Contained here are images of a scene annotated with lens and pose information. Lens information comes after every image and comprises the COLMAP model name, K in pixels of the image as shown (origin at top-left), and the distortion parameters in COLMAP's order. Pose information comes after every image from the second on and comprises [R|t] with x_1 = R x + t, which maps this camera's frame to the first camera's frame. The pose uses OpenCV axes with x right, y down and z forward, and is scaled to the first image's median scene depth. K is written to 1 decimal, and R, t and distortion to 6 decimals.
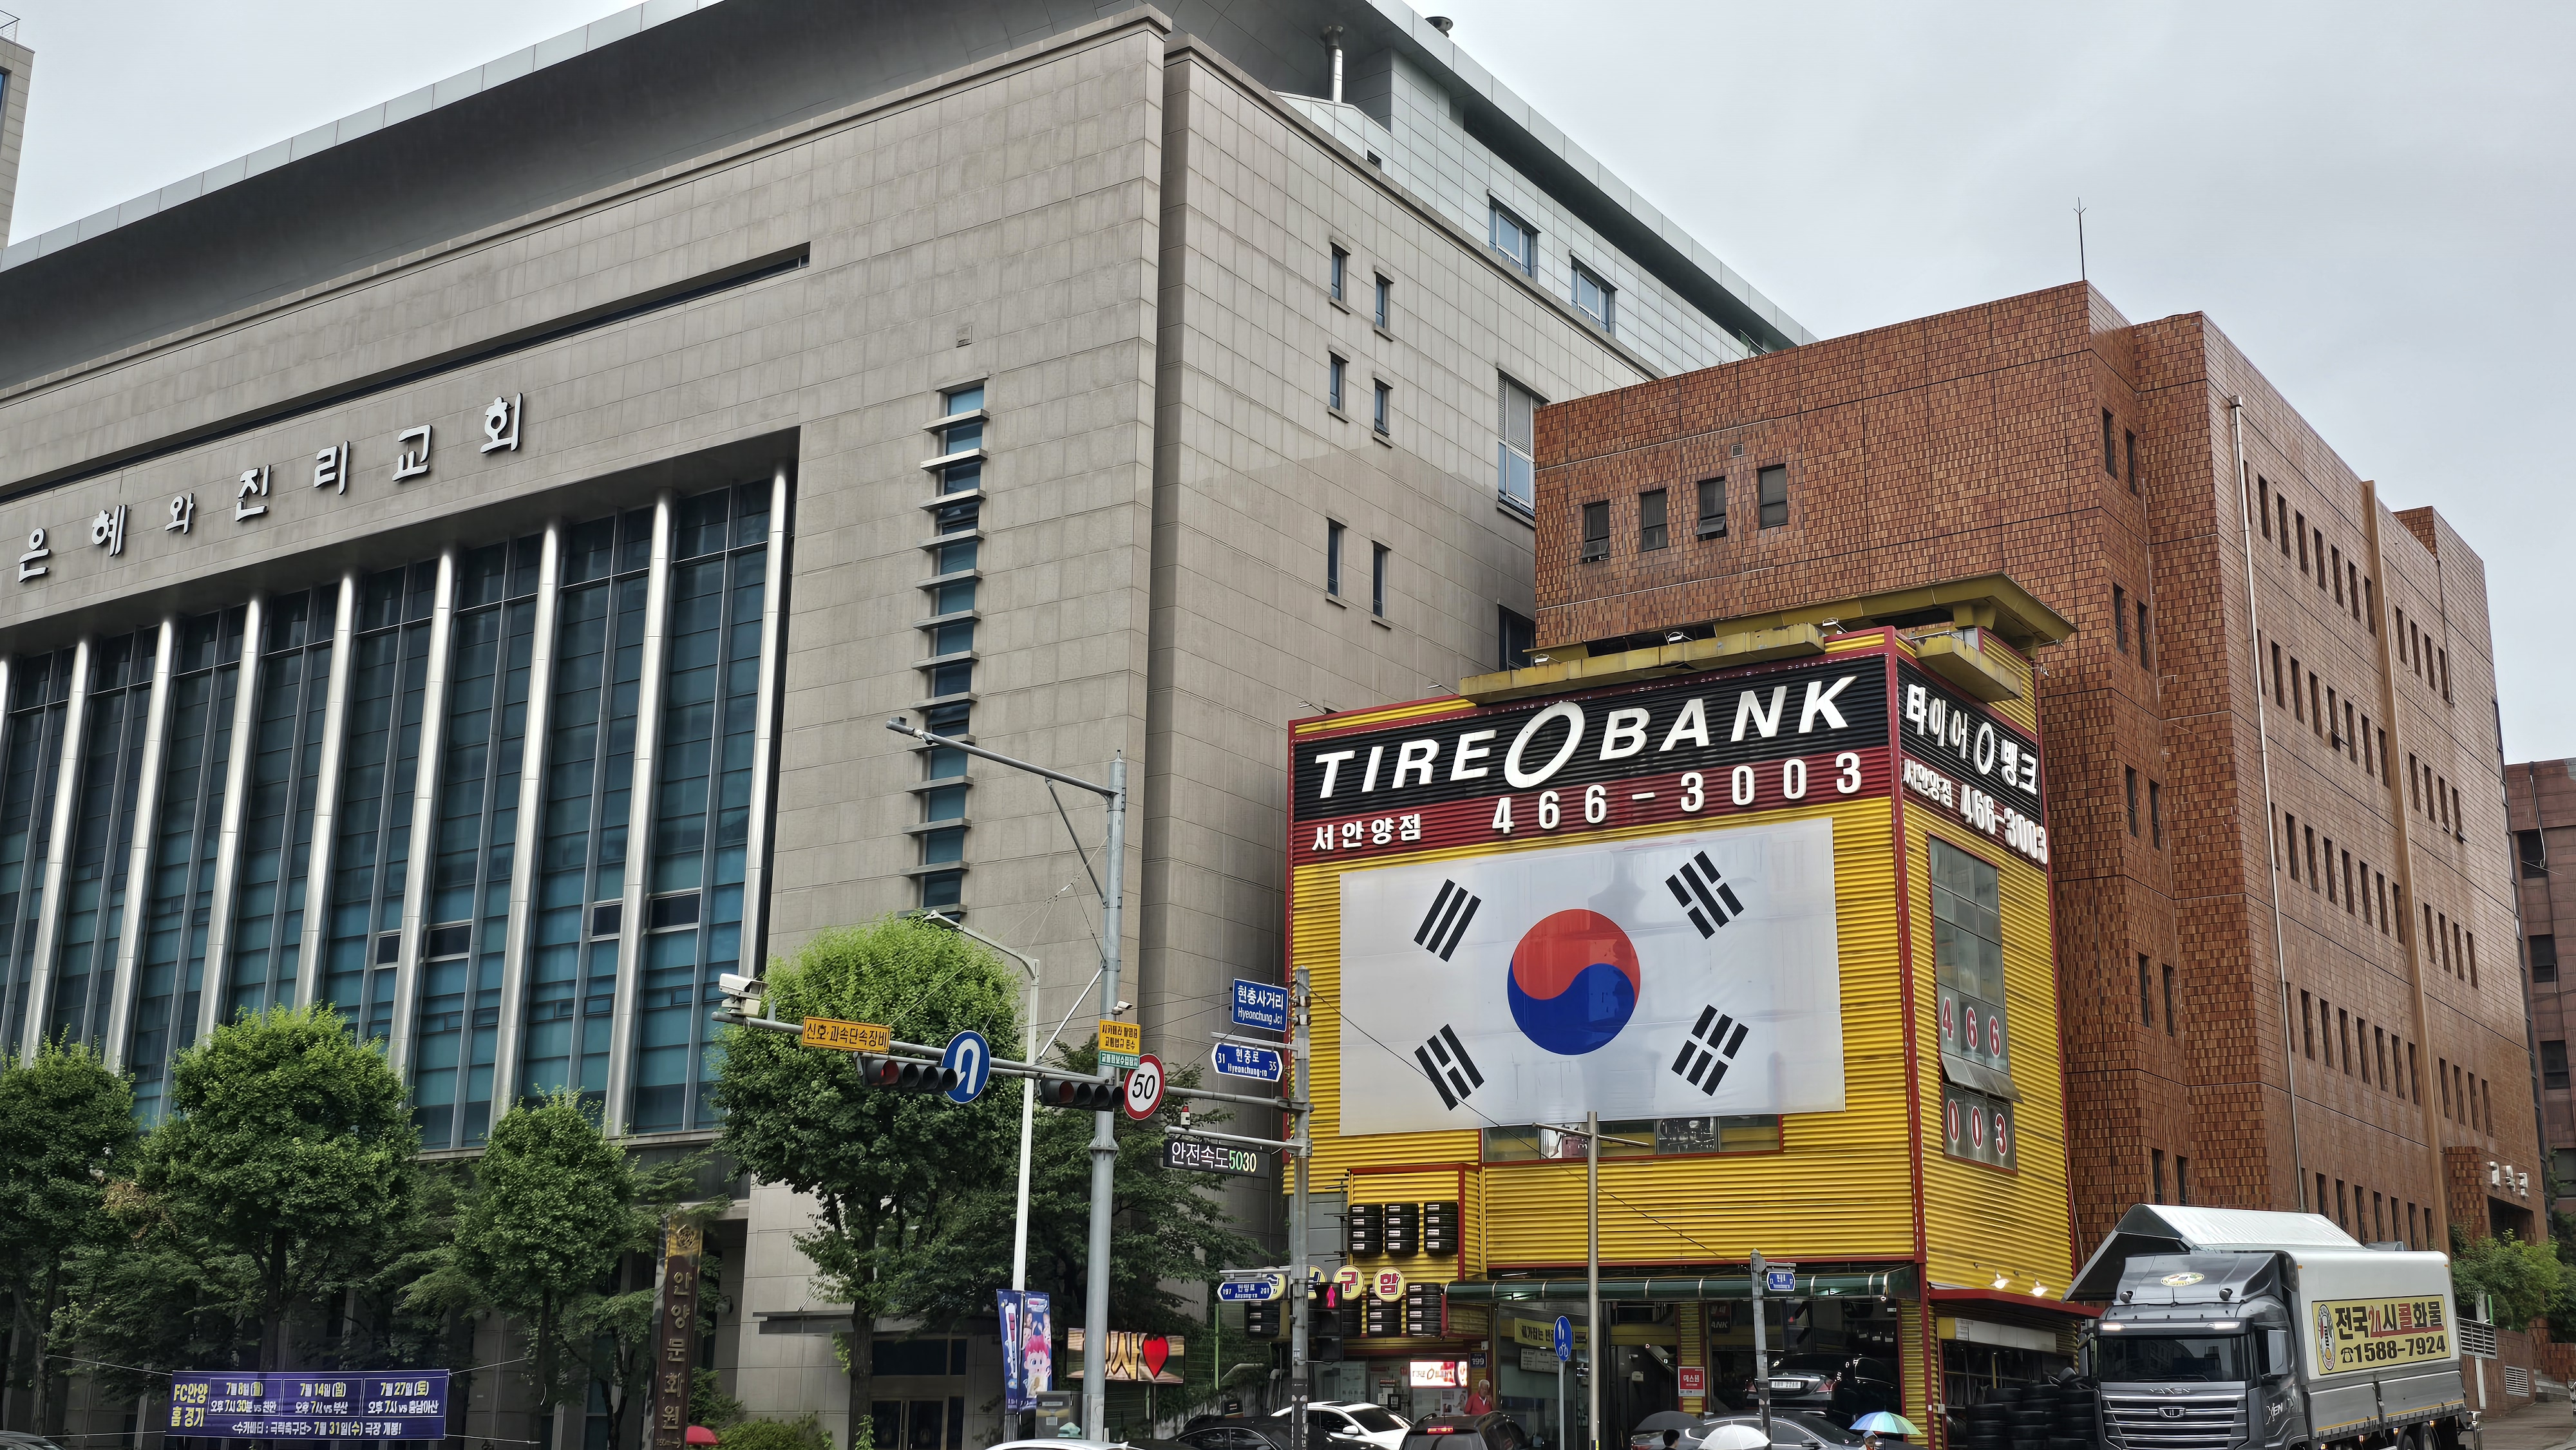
lens RADIAL K [[2782.8, 0, 1217.5], [0, 2782.8, 696.2], [0, 0, 1]] dist [0.092372, 0.000000]
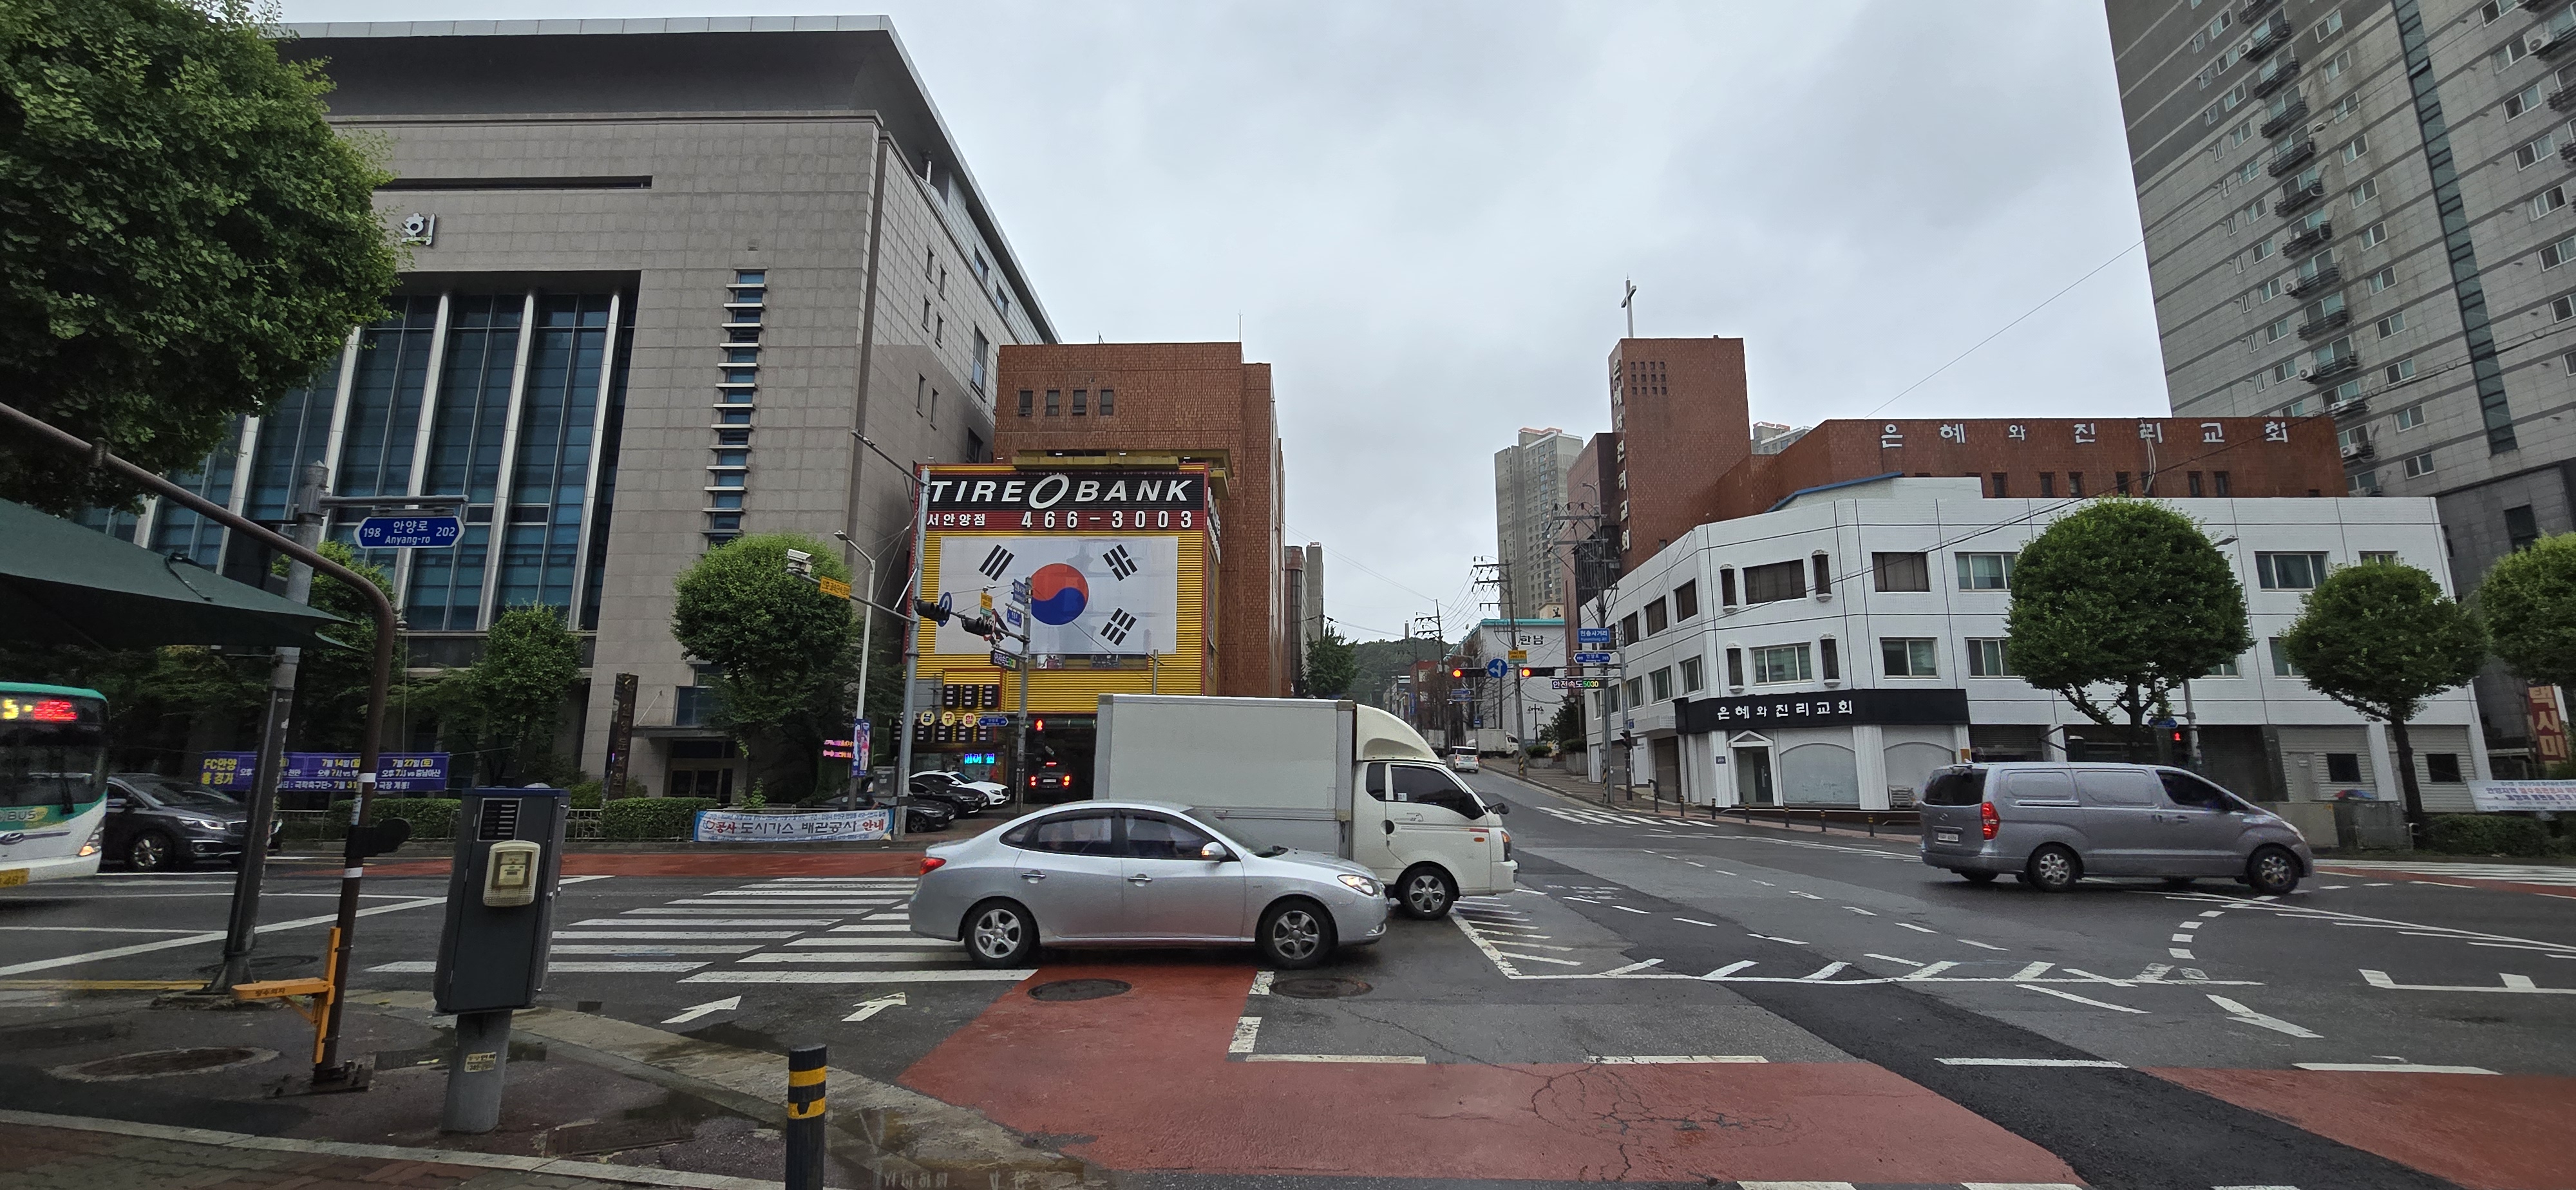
lens RADIAL K [[1080.1, 0, 1310.9], [0, 1080.1, 597.1], [0, 0, 1]] dist [-0.015346, -0.000542]
pose [[0.816605, 0.085107, 0.570888, -0.204091], [-0.134118, 0.989977, 0.044259, 0.035142], [-0.561399, -0.112708, 0.819834, 0.137525]]
